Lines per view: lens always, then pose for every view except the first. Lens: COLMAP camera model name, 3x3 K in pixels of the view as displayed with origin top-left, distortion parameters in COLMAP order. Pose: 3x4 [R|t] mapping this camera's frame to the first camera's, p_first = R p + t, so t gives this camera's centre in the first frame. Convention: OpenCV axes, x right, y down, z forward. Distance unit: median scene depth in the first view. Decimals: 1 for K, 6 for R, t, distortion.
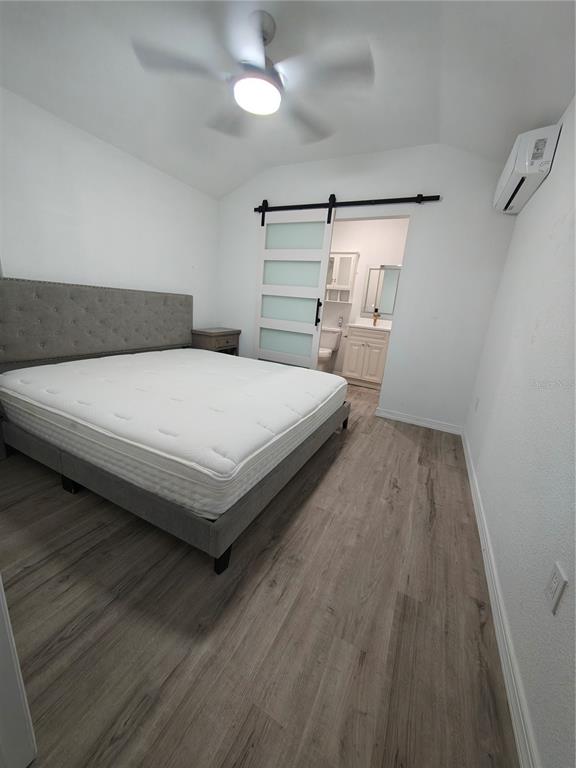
lens RADIAL K [[295.9, 0, 290.0], [0, 295.9, 387.2], [0, 0, 1]] dist [0.000422, -0.000140]
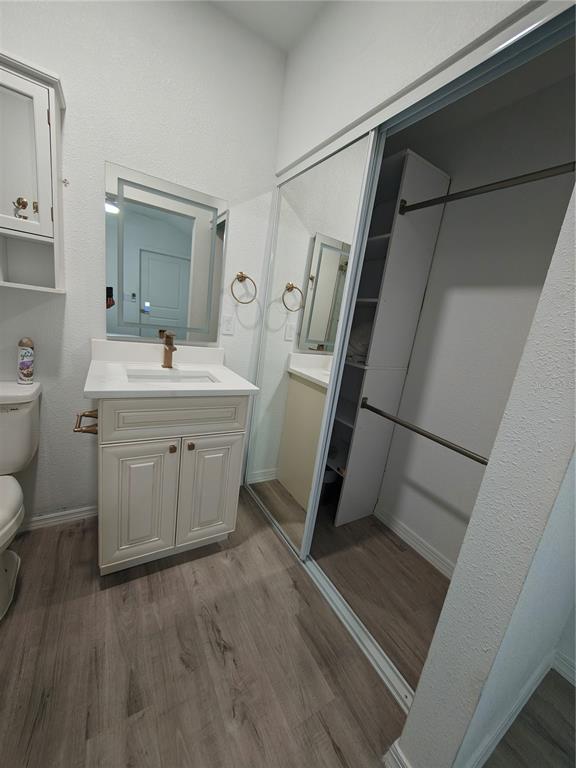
lens RADIAL K [[294.7, 0, 288.5], [0, 294.7, 381.4], [0, 0, 1]] dist [-0.001264, -0.000548]
pose [[0.537633, -0.194757, 0.820378, 0.079366], [0.141541, 0.979998, 0.139892, -0.215882], [-0.831214, 0.040906, 0.554446, 0.690223]]
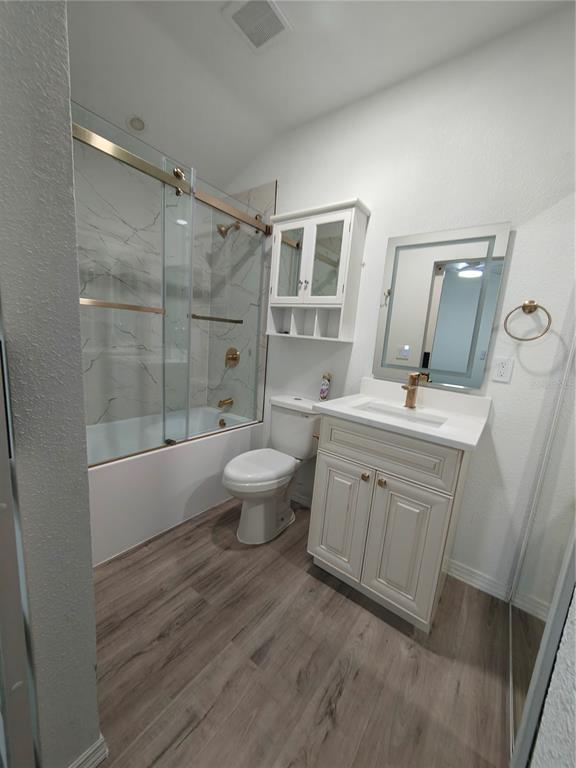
lens RADIAL K [[295.9, 0, 290.0], [0, 295.9, 387.2], [0, 0, 1]] dist [0.000422, -0.000140]
pose [[0.982667, 0.031704, -0.182650, 0.208688], [-0.053938, 0.991538, -0.118083, -0.180401], [0.177361, 0.125888, 0.976061, 0.634860]]
